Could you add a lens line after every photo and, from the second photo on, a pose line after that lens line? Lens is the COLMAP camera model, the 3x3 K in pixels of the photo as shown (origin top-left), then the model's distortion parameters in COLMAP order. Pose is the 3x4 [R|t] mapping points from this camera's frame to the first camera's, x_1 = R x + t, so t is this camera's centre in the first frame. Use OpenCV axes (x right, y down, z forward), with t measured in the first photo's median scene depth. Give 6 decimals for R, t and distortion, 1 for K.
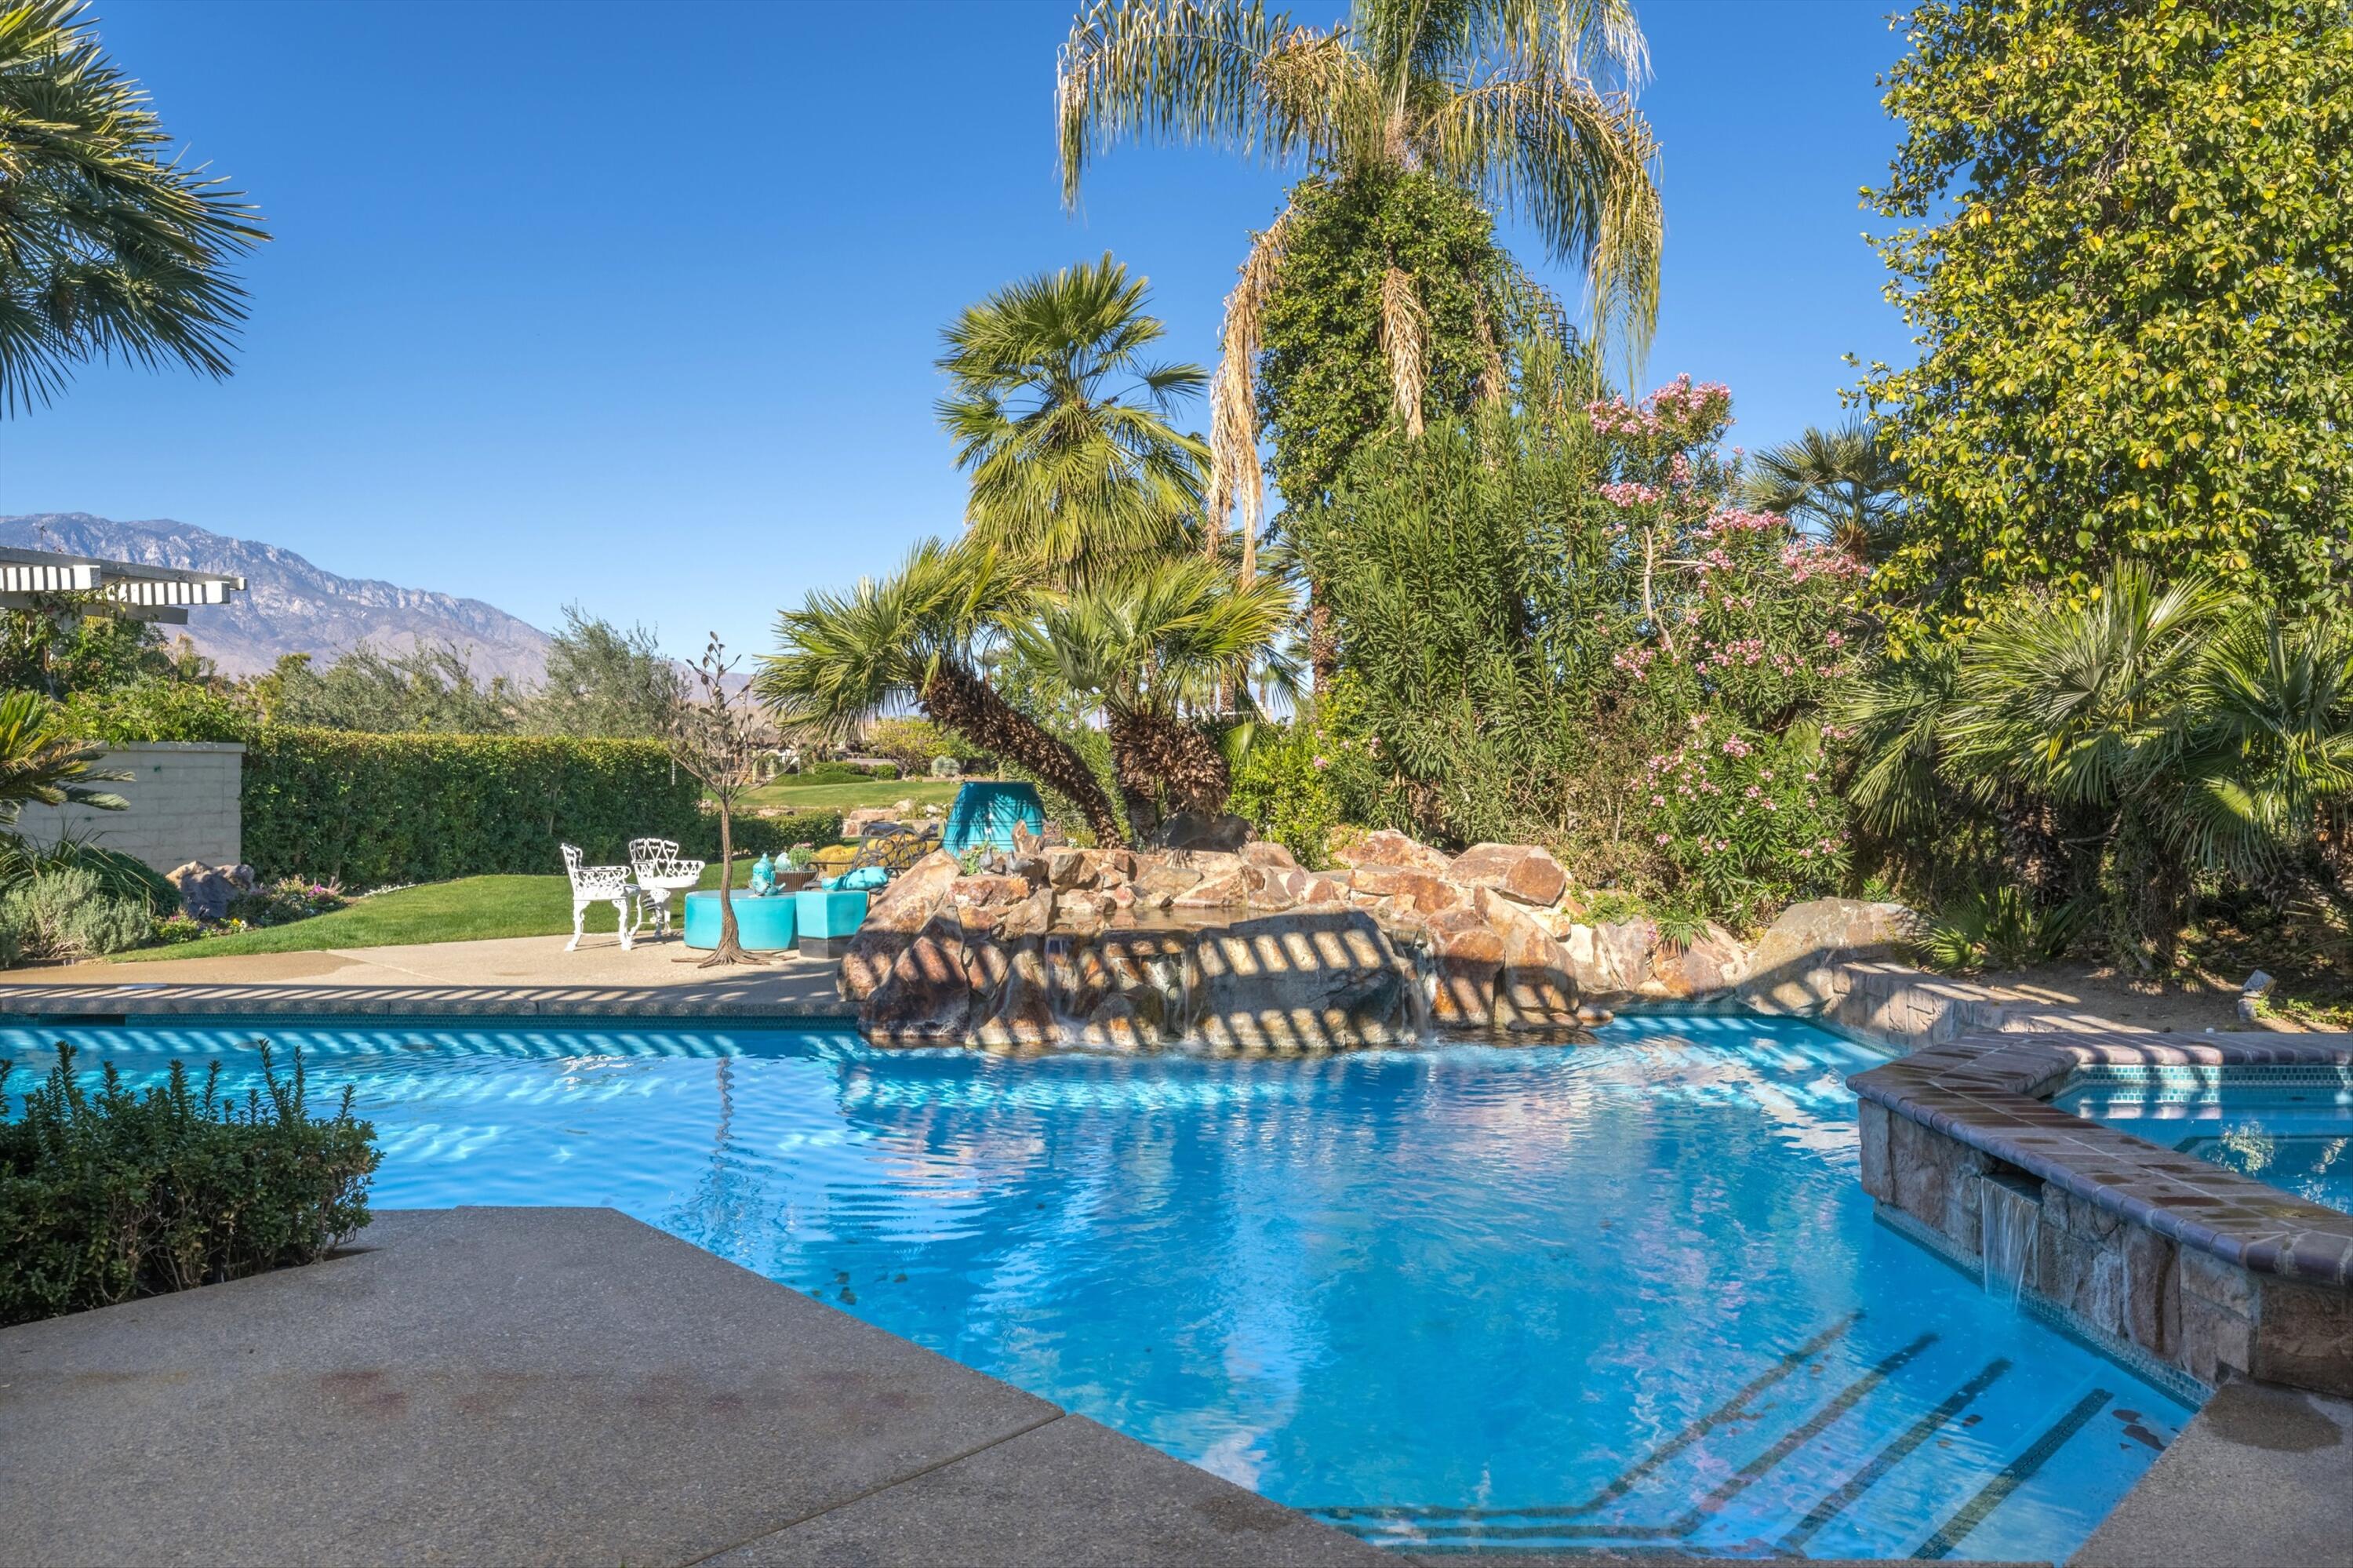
lens RADIAL K [[1542.7, 0, 1145.6], [0, 1542.7, 775.2], [0, 0, 1]] dist [0.010509, 0.000840]
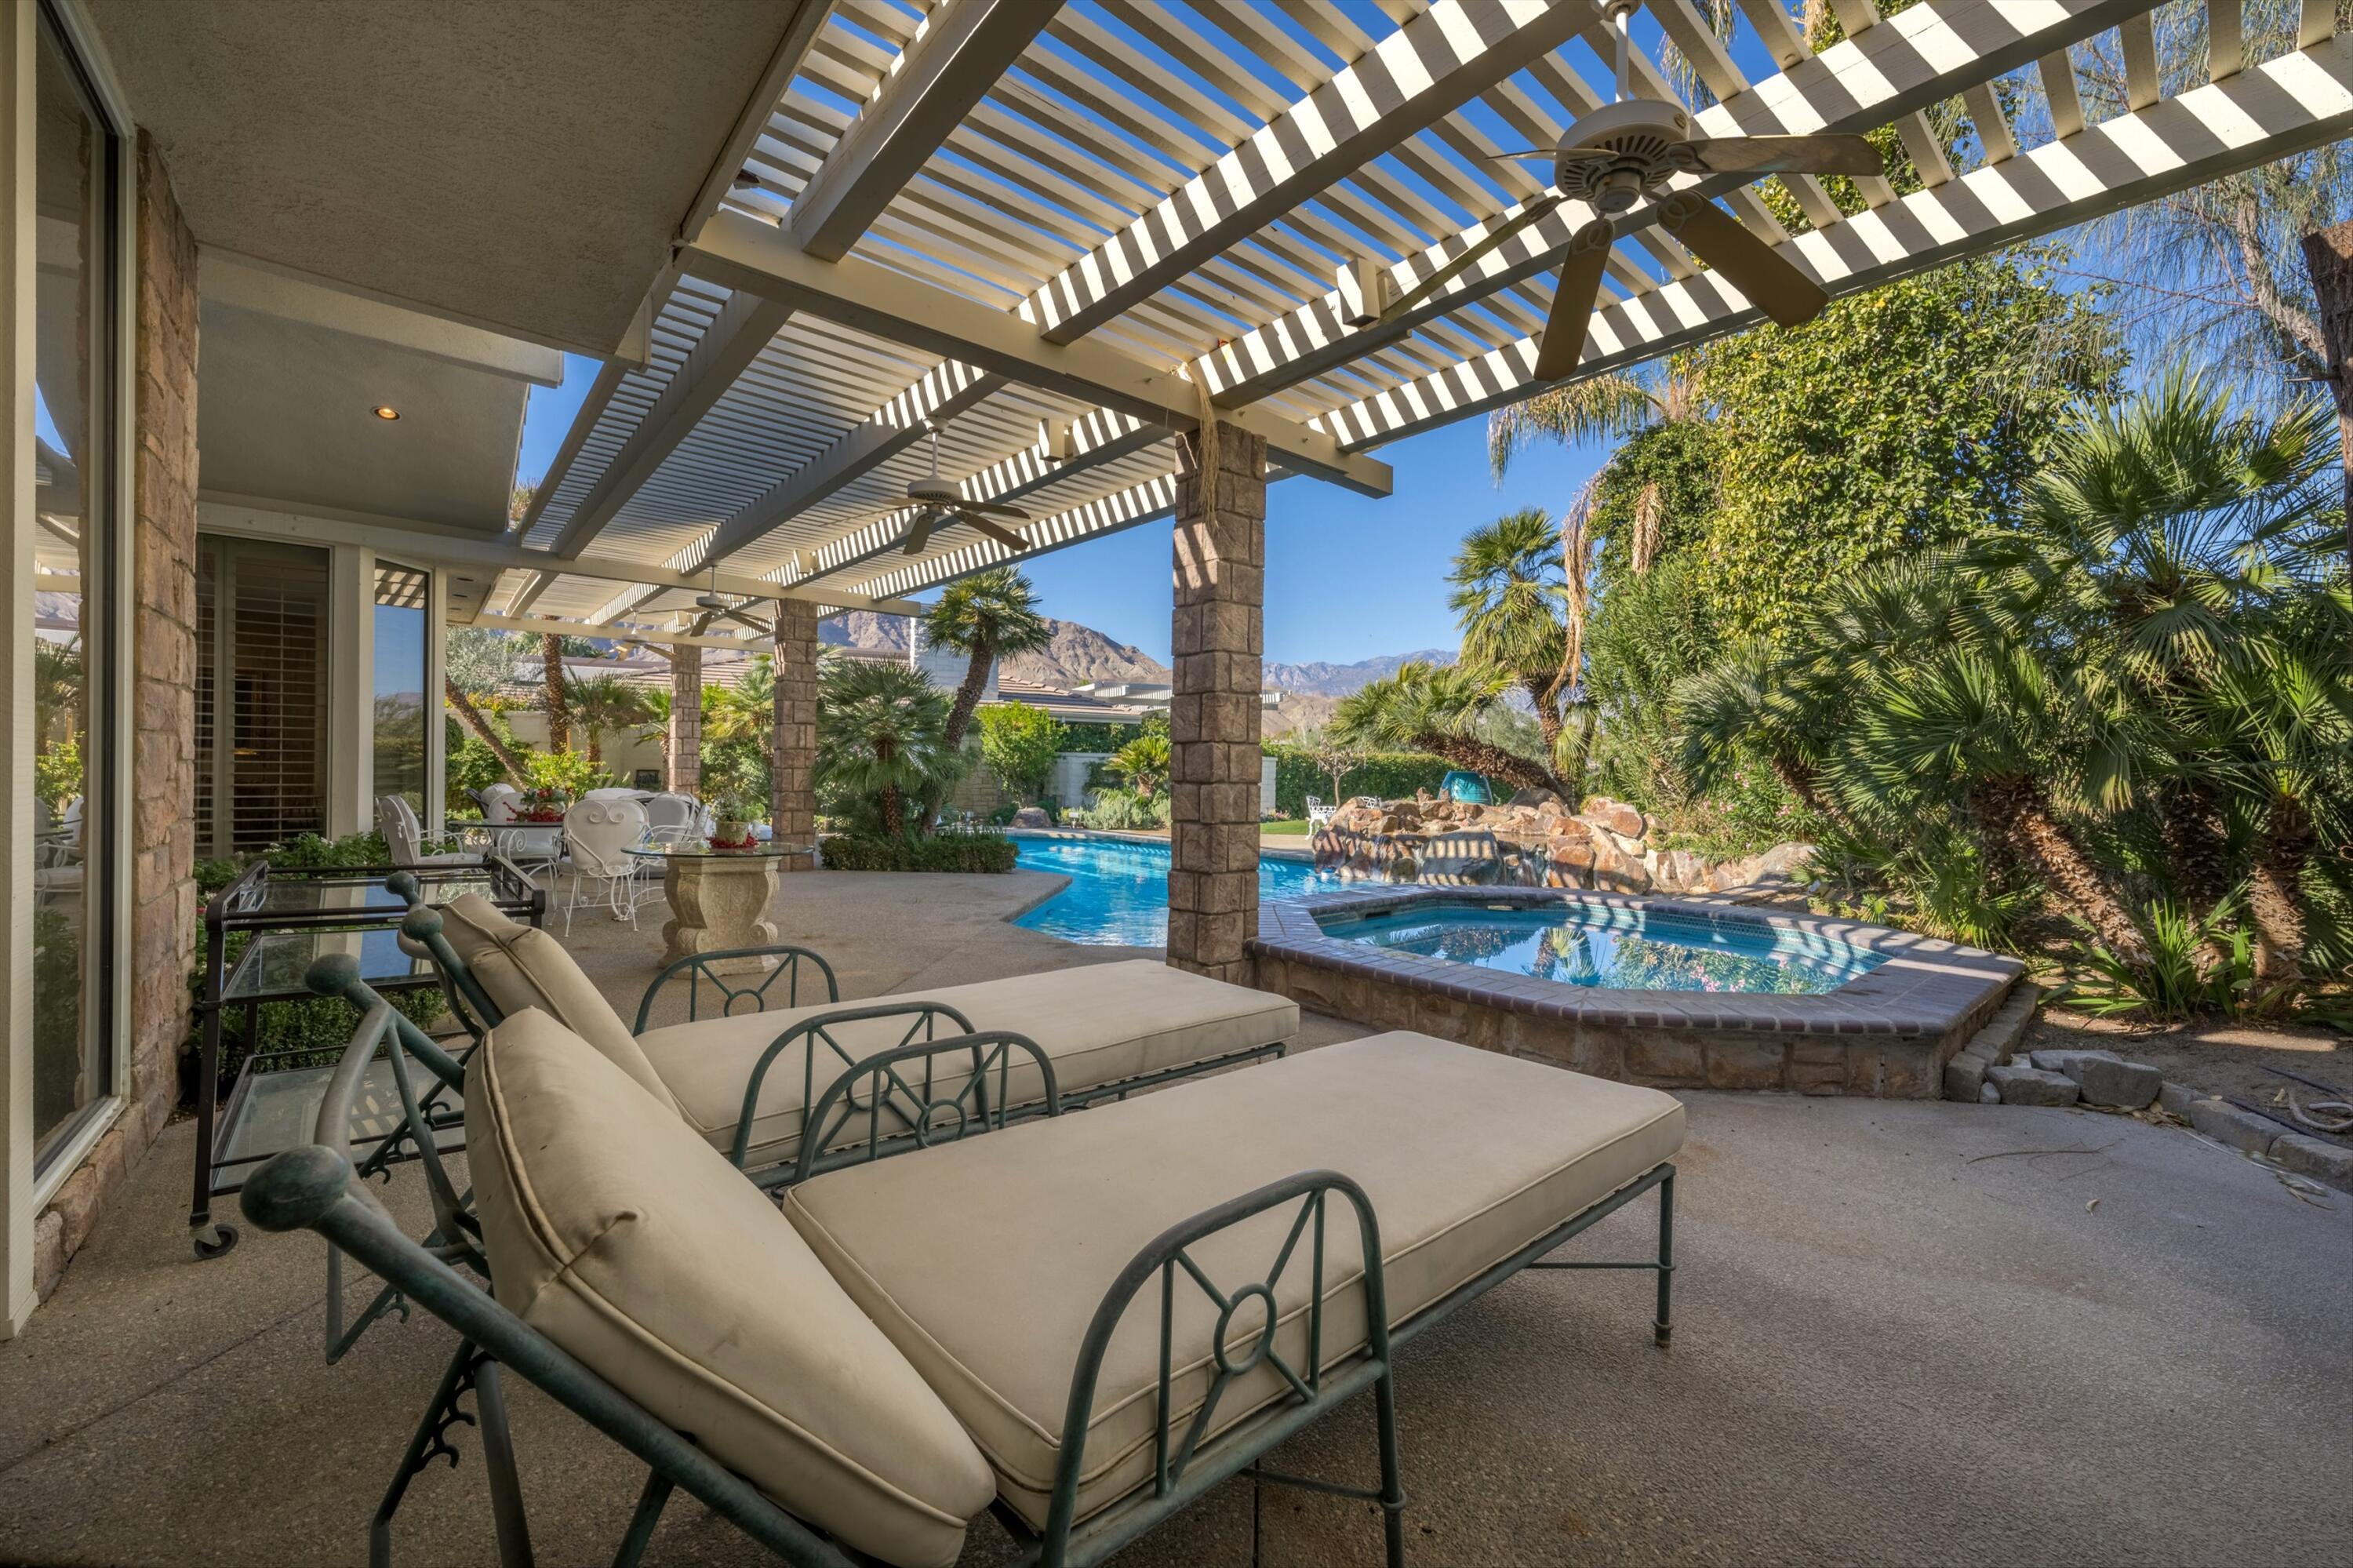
lens RADIAL K [[898.8, 0, 1194.7], [0, 898.8, 785.0], [0, 0, 1]] dist [-0.000823, -0.000139]
pose [[0.652451, 0.017345, -0.757632, 0.772426], [-0.014495, 0.999841, 0.010407, 0.018627], [0.757692, 0.004192, 0.652599, -0.092170]]
